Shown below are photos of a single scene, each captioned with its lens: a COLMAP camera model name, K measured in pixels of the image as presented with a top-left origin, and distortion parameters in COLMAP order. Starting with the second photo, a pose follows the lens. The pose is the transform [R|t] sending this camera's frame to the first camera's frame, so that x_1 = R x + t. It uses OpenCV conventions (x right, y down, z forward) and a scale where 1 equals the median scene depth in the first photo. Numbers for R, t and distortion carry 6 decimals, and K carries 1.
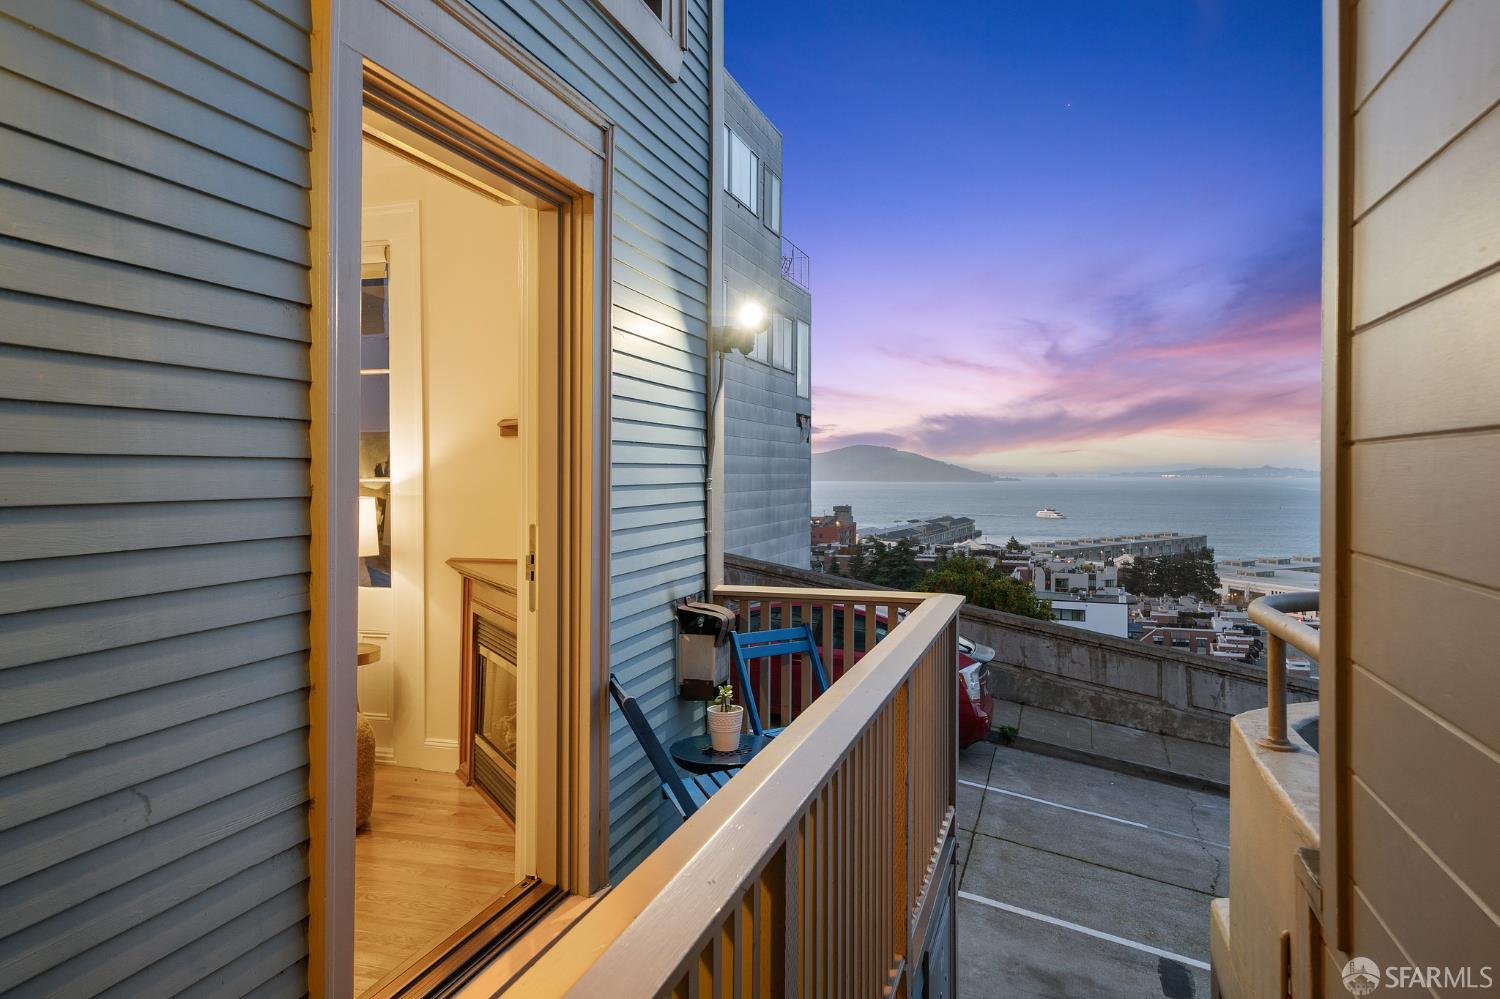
lens RADIAL K [[972.6, 0, 750.4], [0, 972.6, 564.4], [0, 0, 1]] dist [-0.033589, -0.001498]
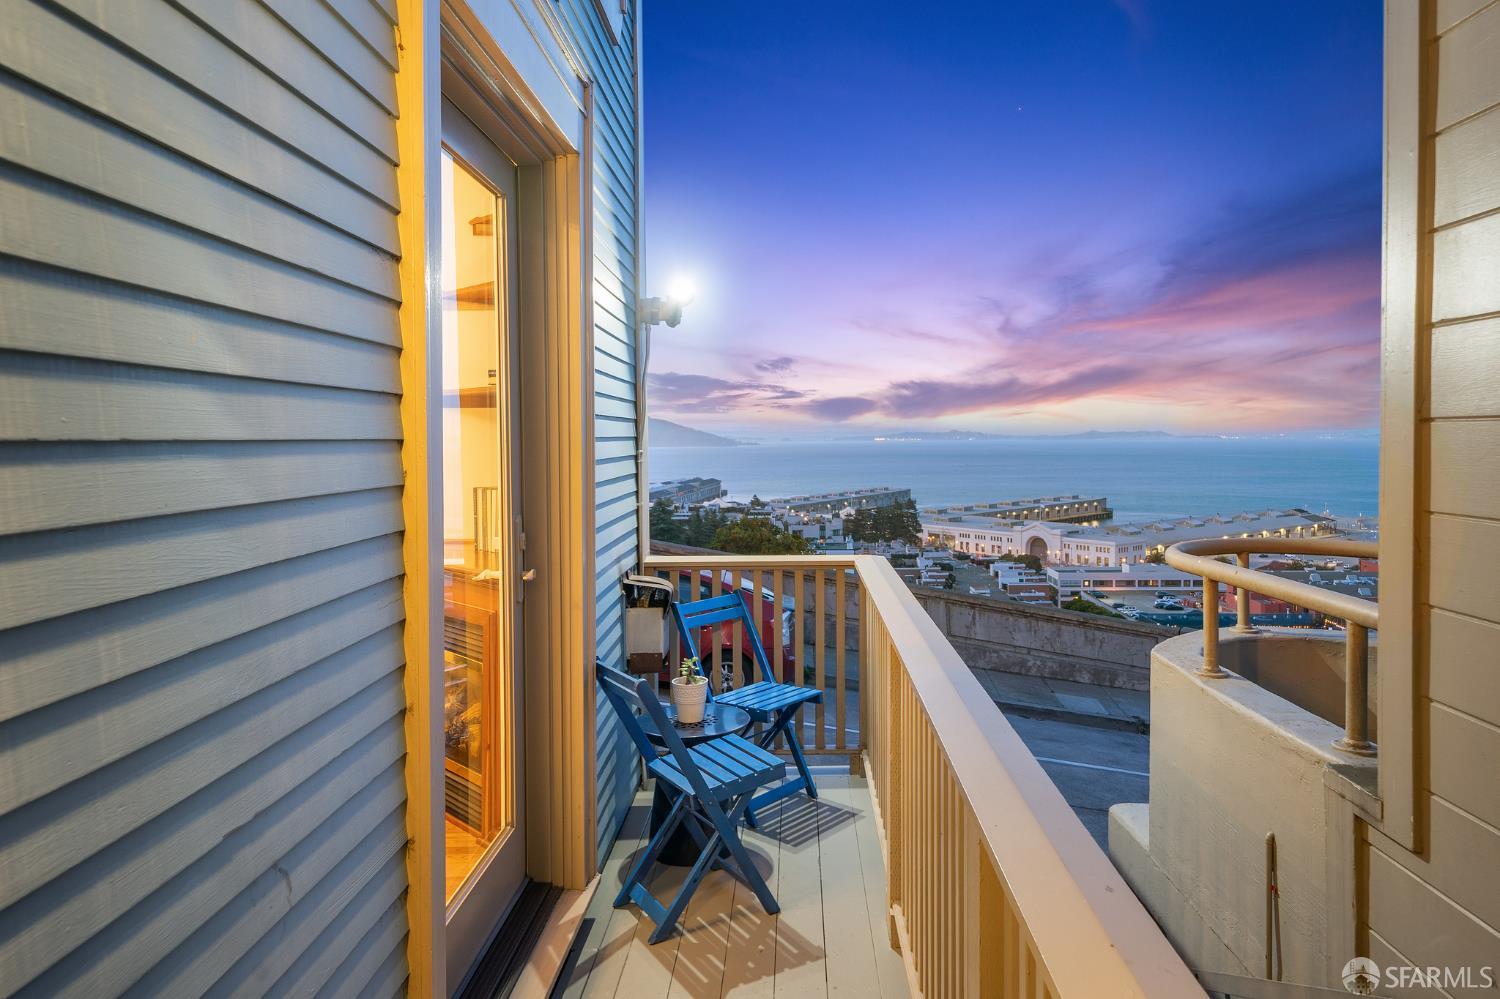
lens RADIAL K [[909.2, 0, 749.8], [0, 909.2, 527.6], [0, 0, 1]] dist [-0.002968, -0.000100]
pose [[0.963669, -0.048803, 0.262605, -0.198289], [0.048161, 0.998800, 0.008885, -0.013330], [-0.262723, 0.004085, 0.964863, 0.077246]]
